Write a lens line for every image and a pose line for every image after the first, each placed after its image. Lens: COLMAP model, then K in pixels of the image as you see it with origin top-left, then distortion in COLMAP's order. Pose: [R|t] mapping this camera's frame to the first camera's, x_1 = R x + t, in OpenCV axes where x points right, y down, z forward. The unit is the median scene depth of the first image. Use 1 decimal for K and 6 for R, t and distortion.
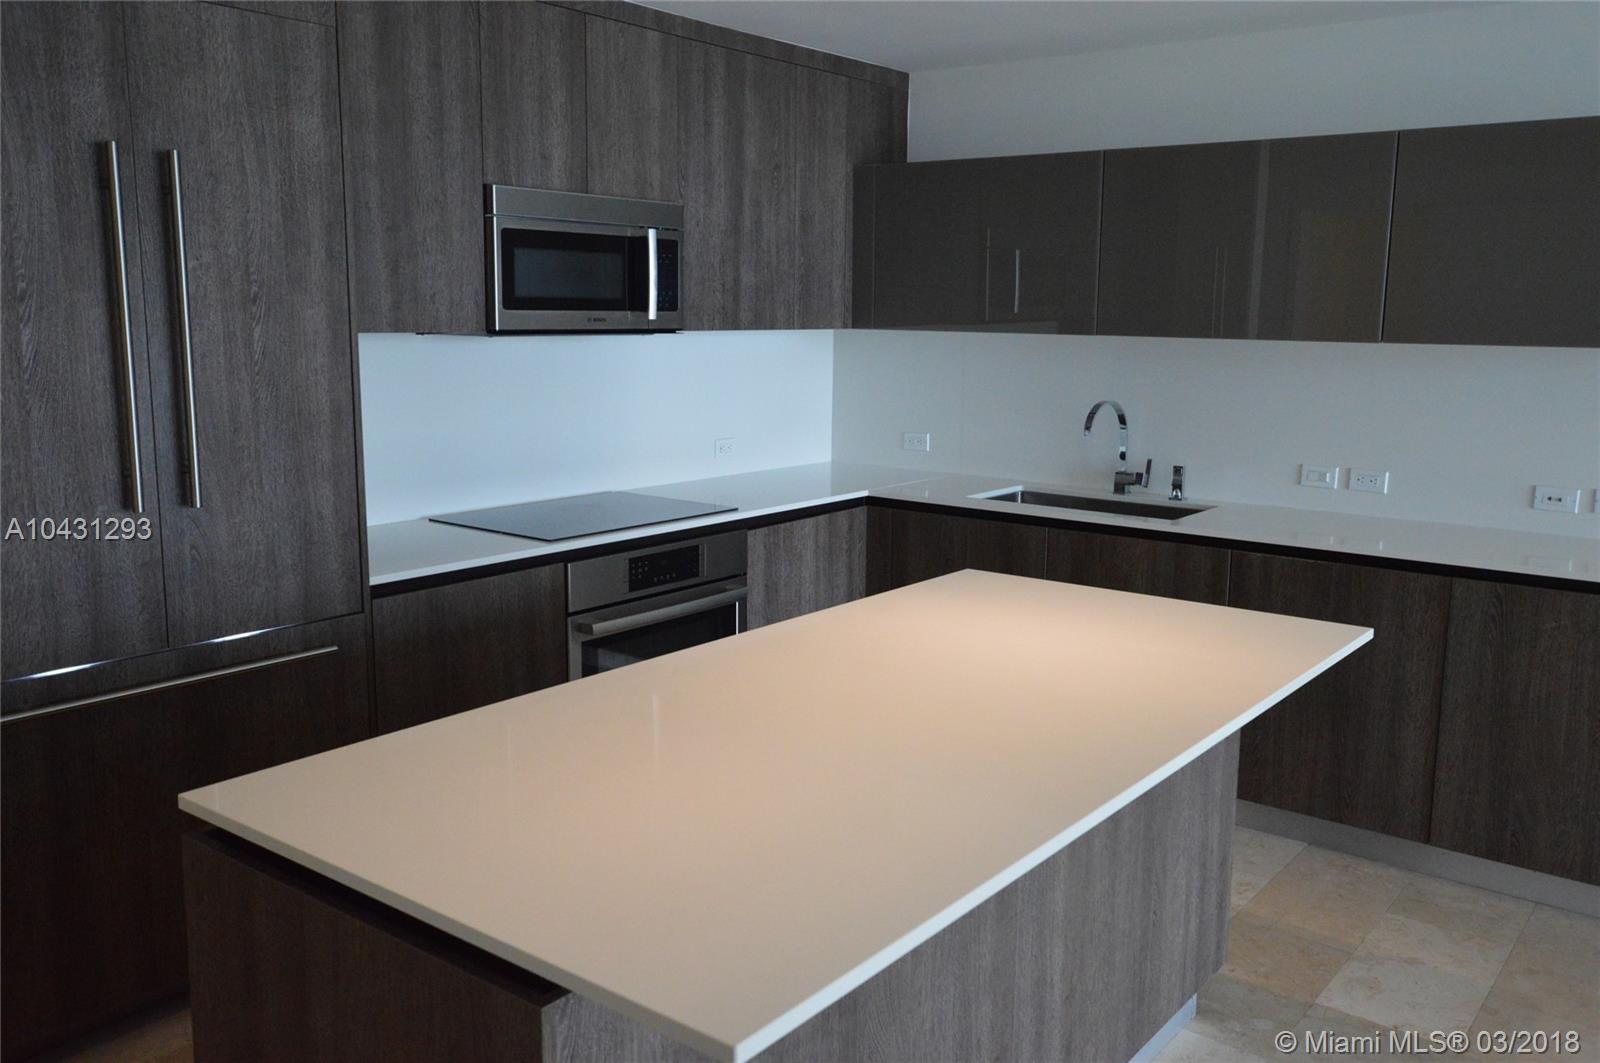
lens RADIAL K [[1329.1, 0, 812.7], [0, 1329.1, 520.4], [0, 0, 1]] dist [-0.007627, 0.053886]
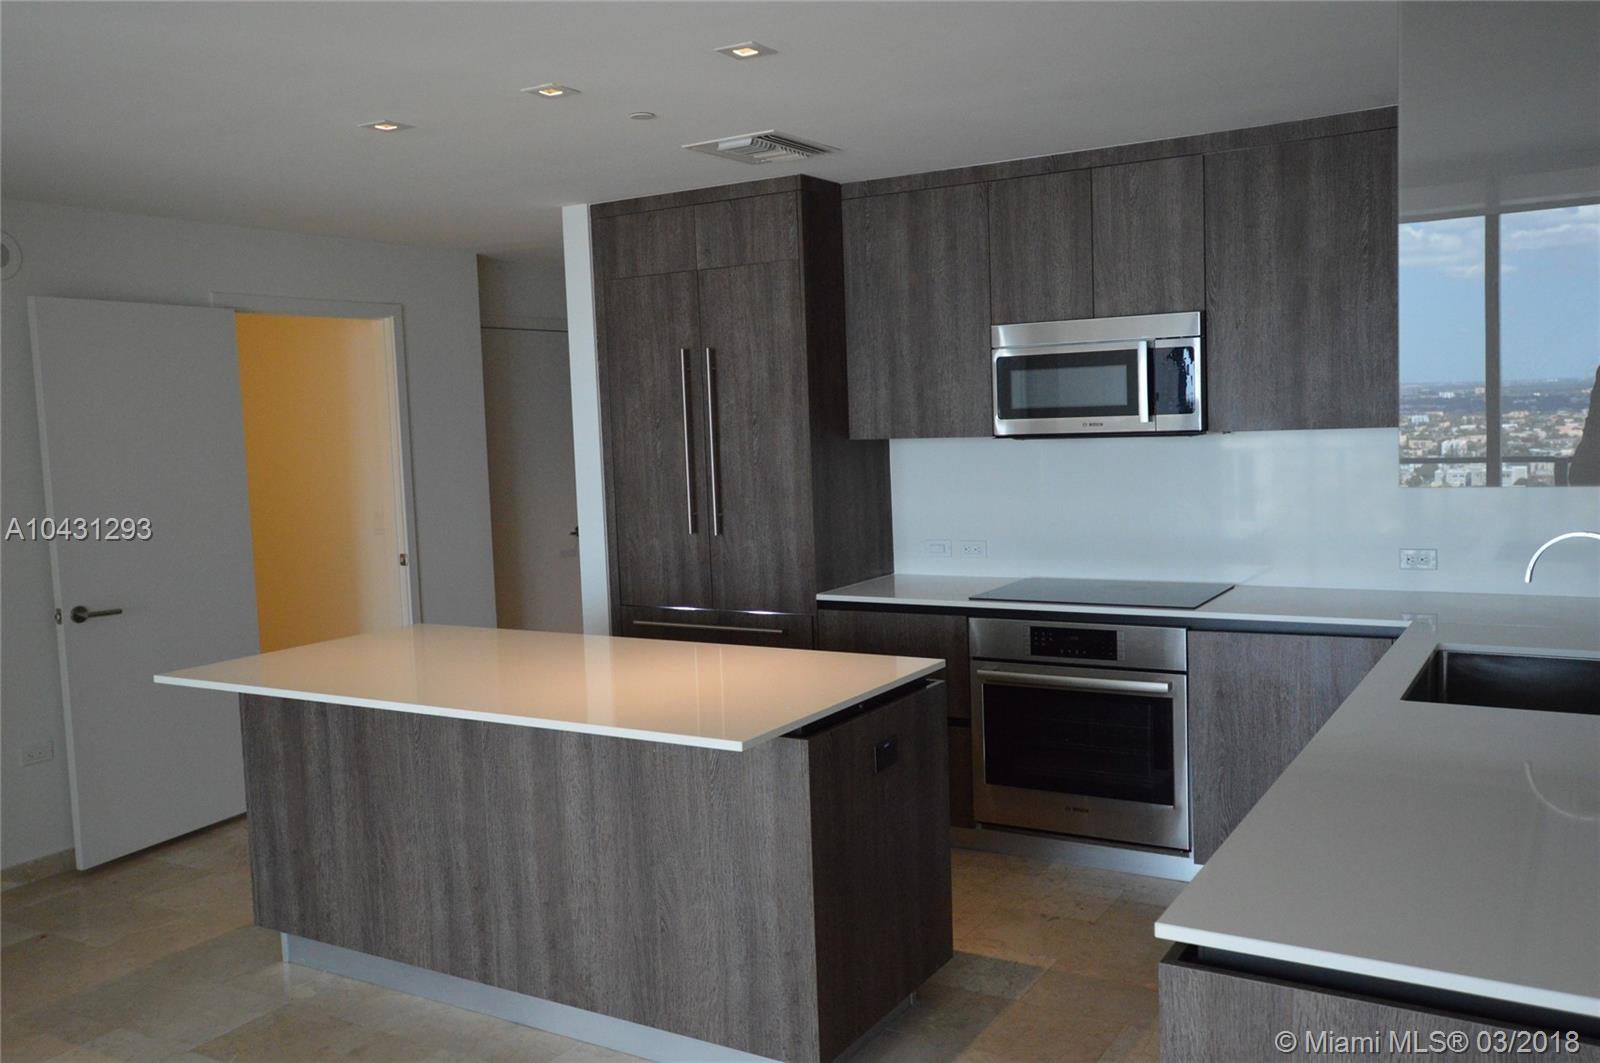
lens RADIAL K [[1329.1, 0, 812.7], [0, 1329.1, 520.4], [0, 0, 1]] dist [-0.007627, 0.053886]
pose [[0.114890, 0.063051, -0.991375, 1.053504], [-0.120667, 0.991479, 0.049074, -0.104004], [0.986022, 0.113988, 0.121520, 0.684836]]
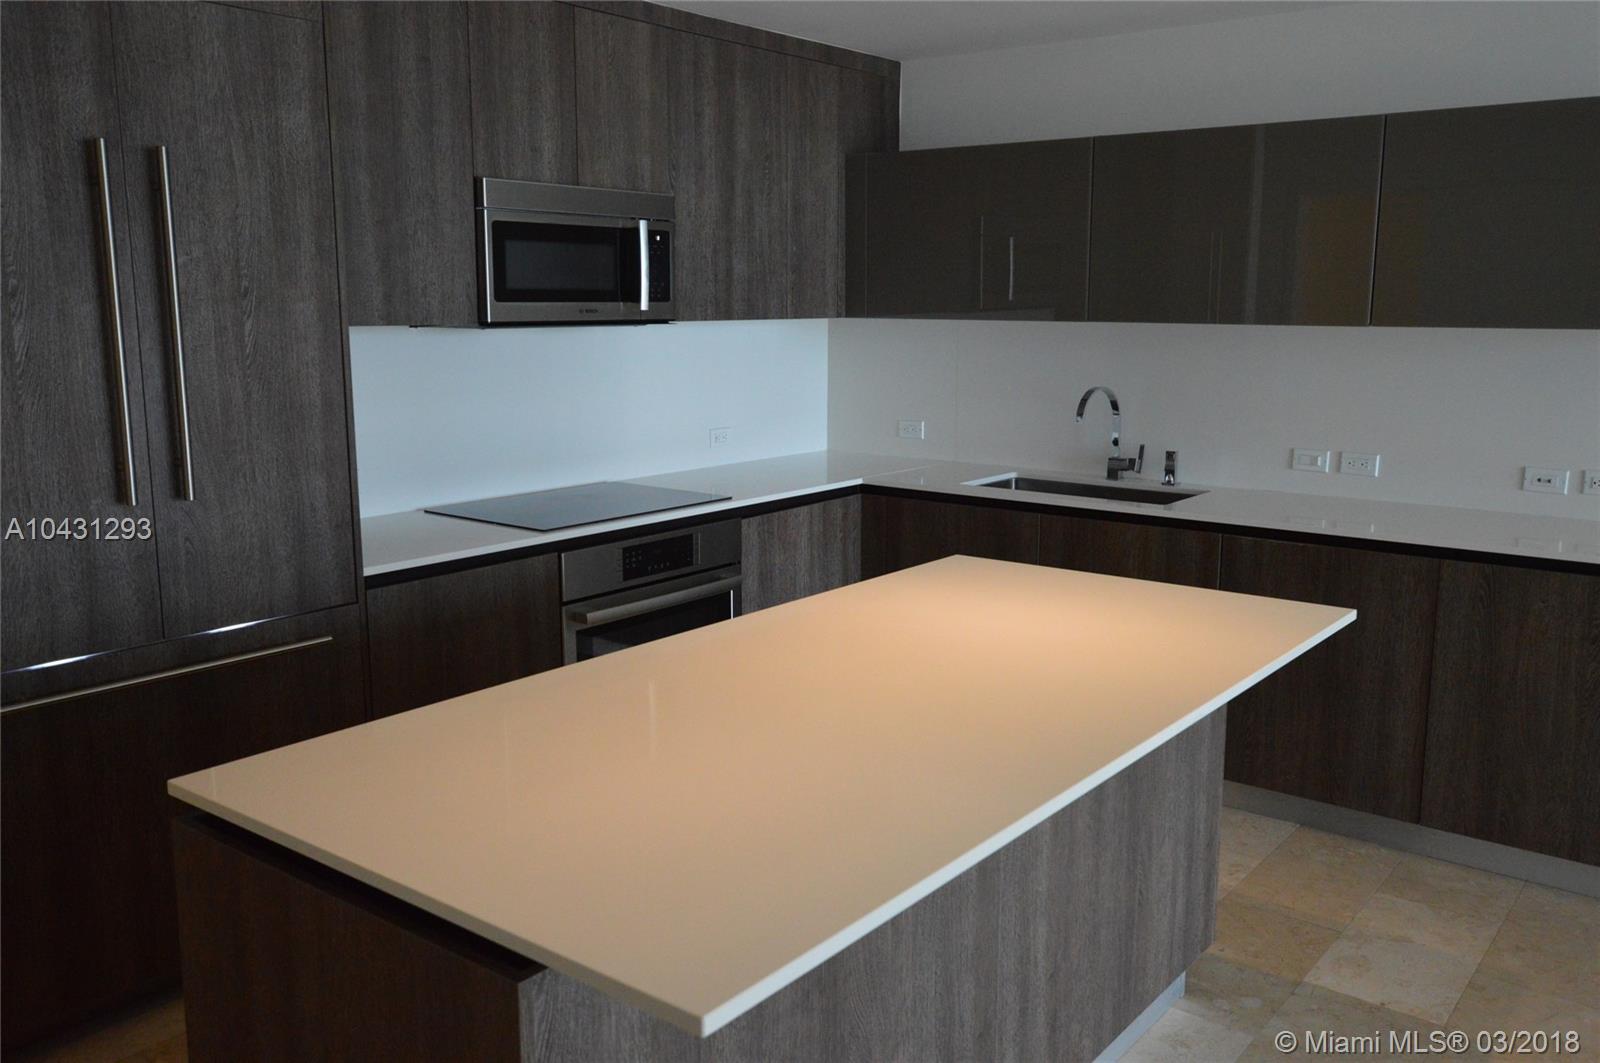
lens RADIAL K [[1329.1, 0, 812.7], [0, 1329.1, 520.4], [0, 0, 1]] dist [-0.007627, 0.053886]
pose [[0.999946, -0.009210, -0.004900, 0.011456], [0.009245, 0.999932, 0.007168, 0.002072], [0.004833, -0.007213, 0.999962, -0.006987]]
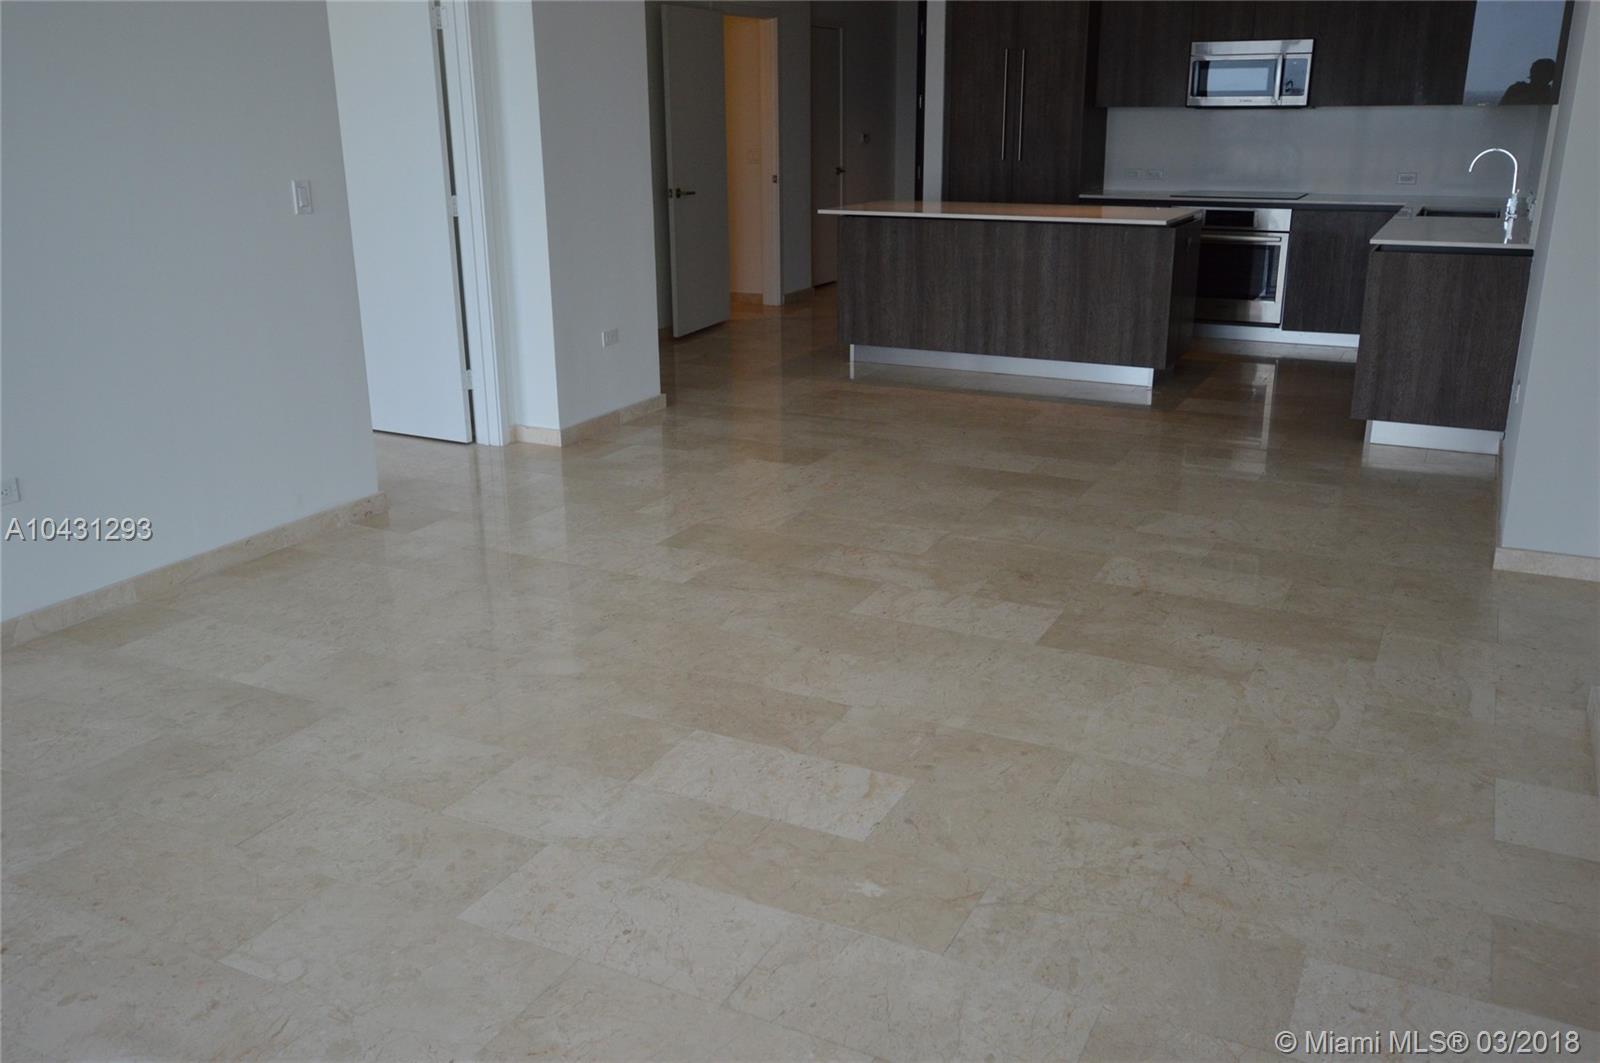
lens RADIAL K [[1329.1, 0, 812.7], [0, 1329.1, 520.4], [0, 0, 1]] dist [-0.007627, 0.053886]
pose [[0.193684, 0.279347, -0.940453, 2.102592], [-0.151775, 0.955596, 0.252587, 0.066998], [0.969253, 0.093815, 0.227481, -0.121086]]
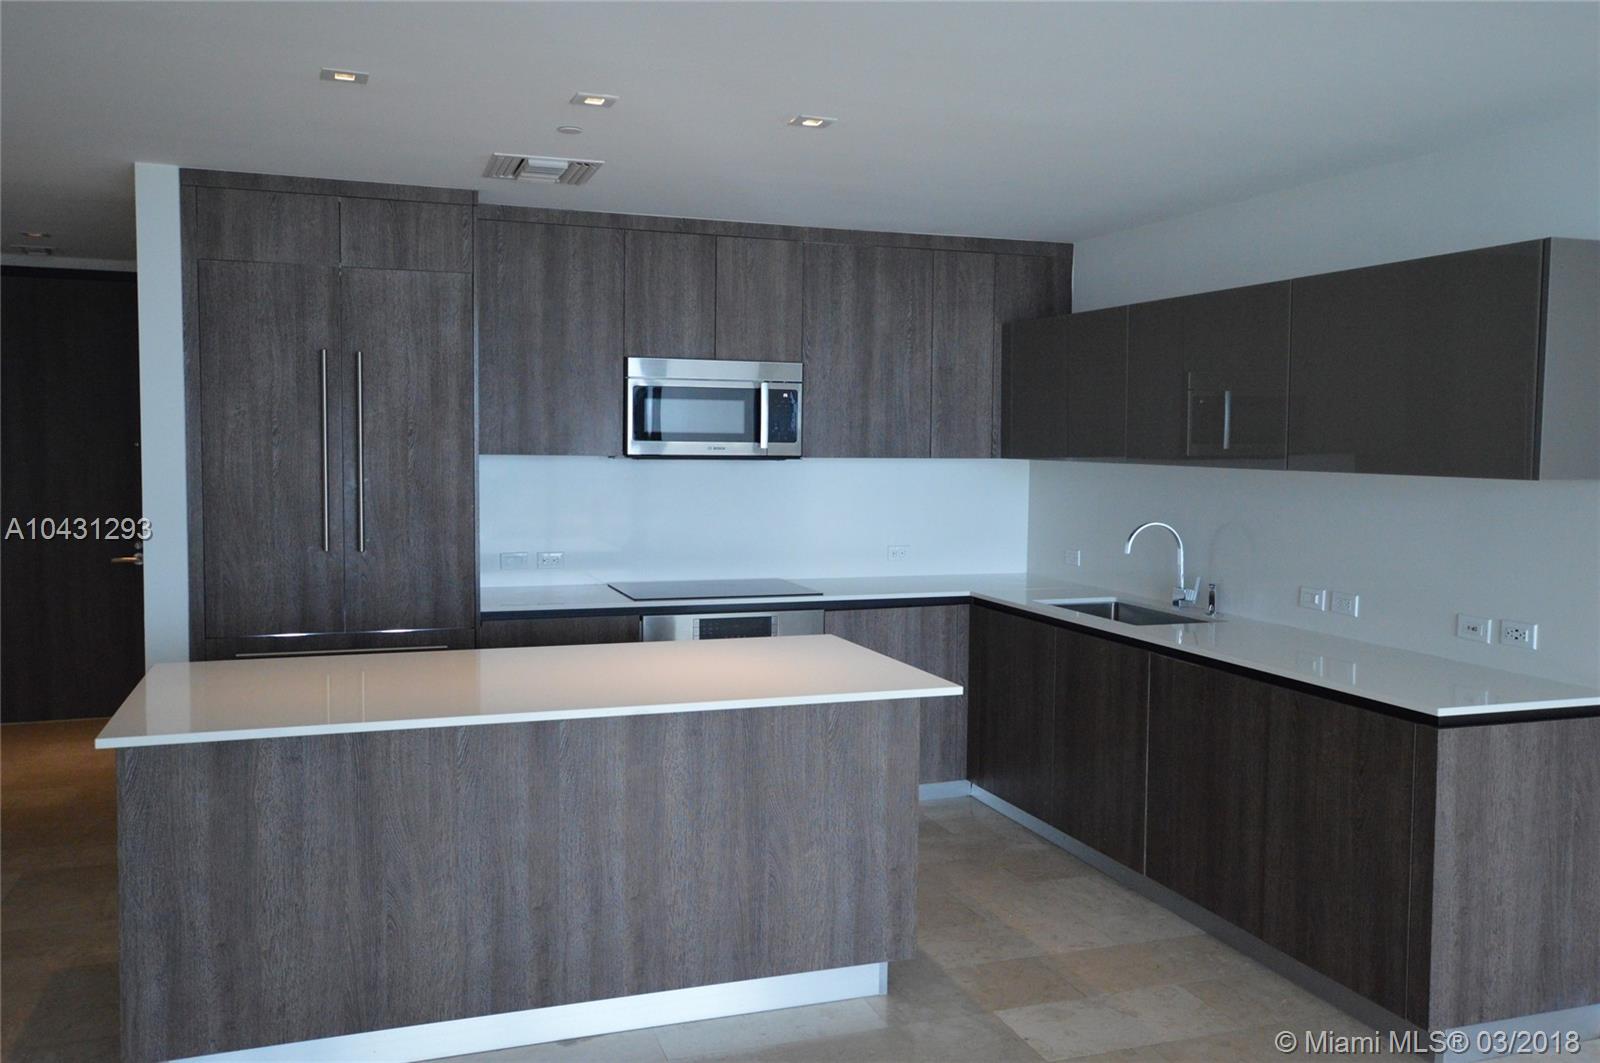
lens RADIAL K [[1329.1, 0, 812.7], [0, 1329.1, 520.4], [0, 0, 1]] dist [-0.007627, 0.053886]
pose [[0.843606, 0.030544, -0.536093, 0.730290], [-0.086522, 0.993067, -0.079572, 0.028039], [0.529946, 0.113511, 0.840400, -0.115146]]
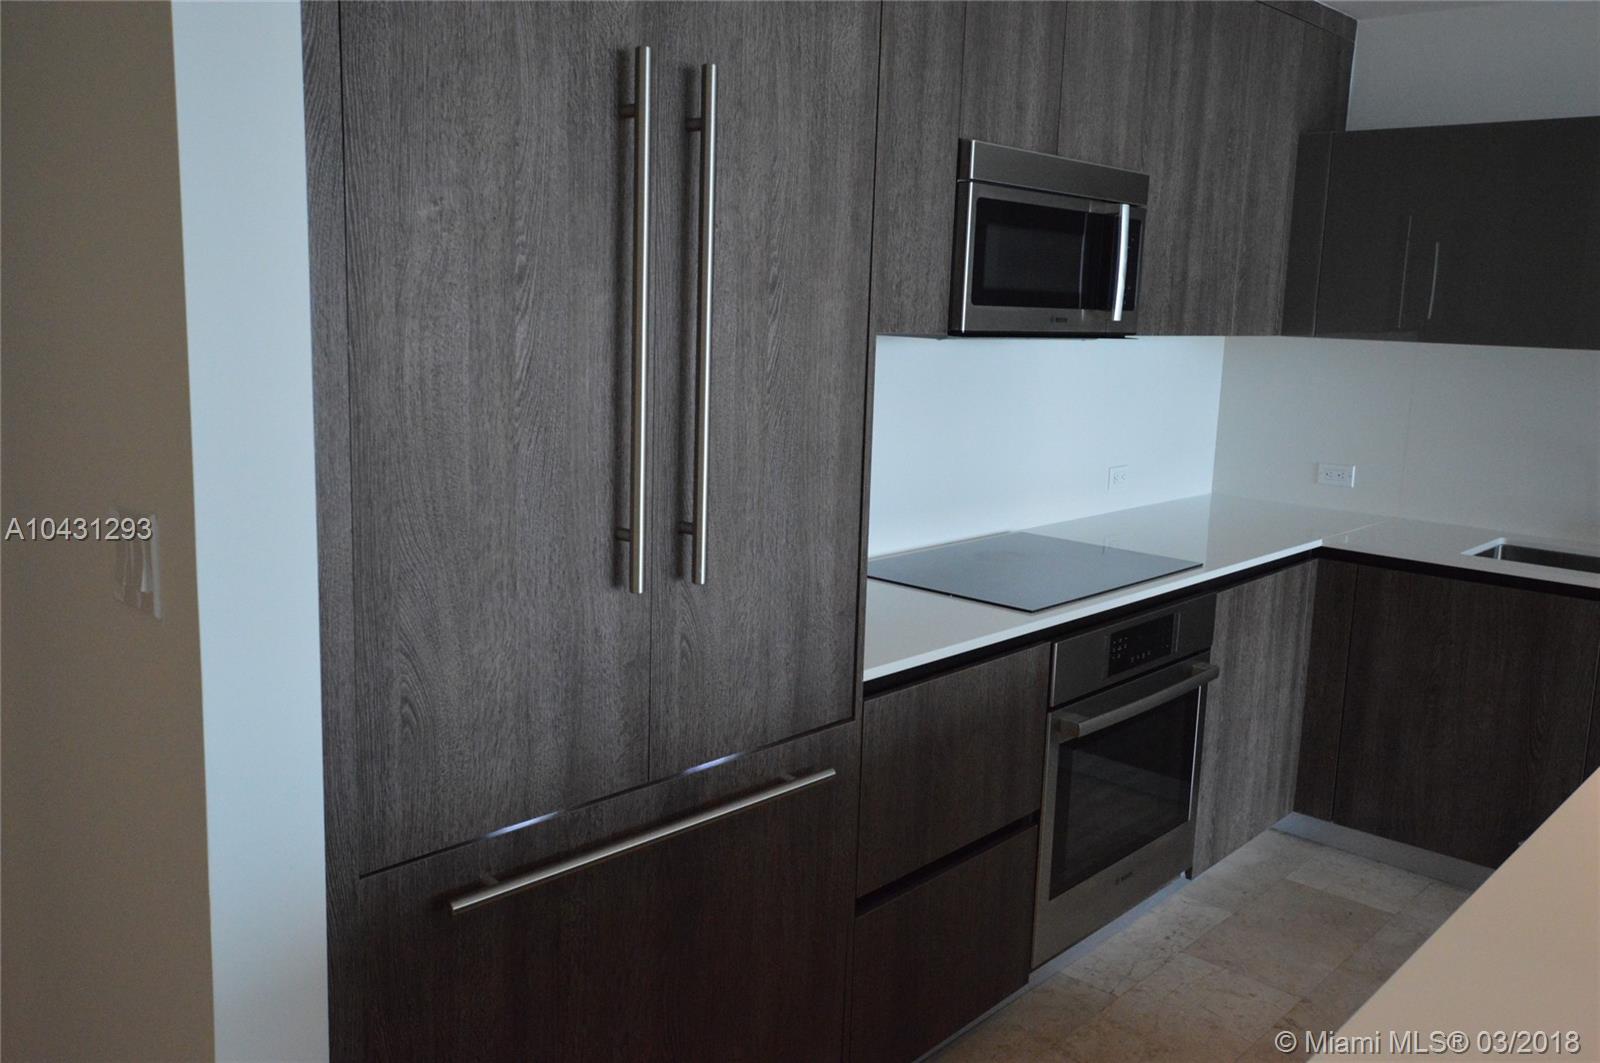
lens RADIAL K [[1329.1, 0, 812.7], [0, 1329.1, 520.4], [0, 0, 1]] dist [-0.007627, 0.053886]
pose [[0.996916, 0.034355, -0.070558, -0.269542], [-0.034040, 0.999404, 0.005661, -0.036618], [0.070710, -0.003241, 0.997492, 0.235719]]
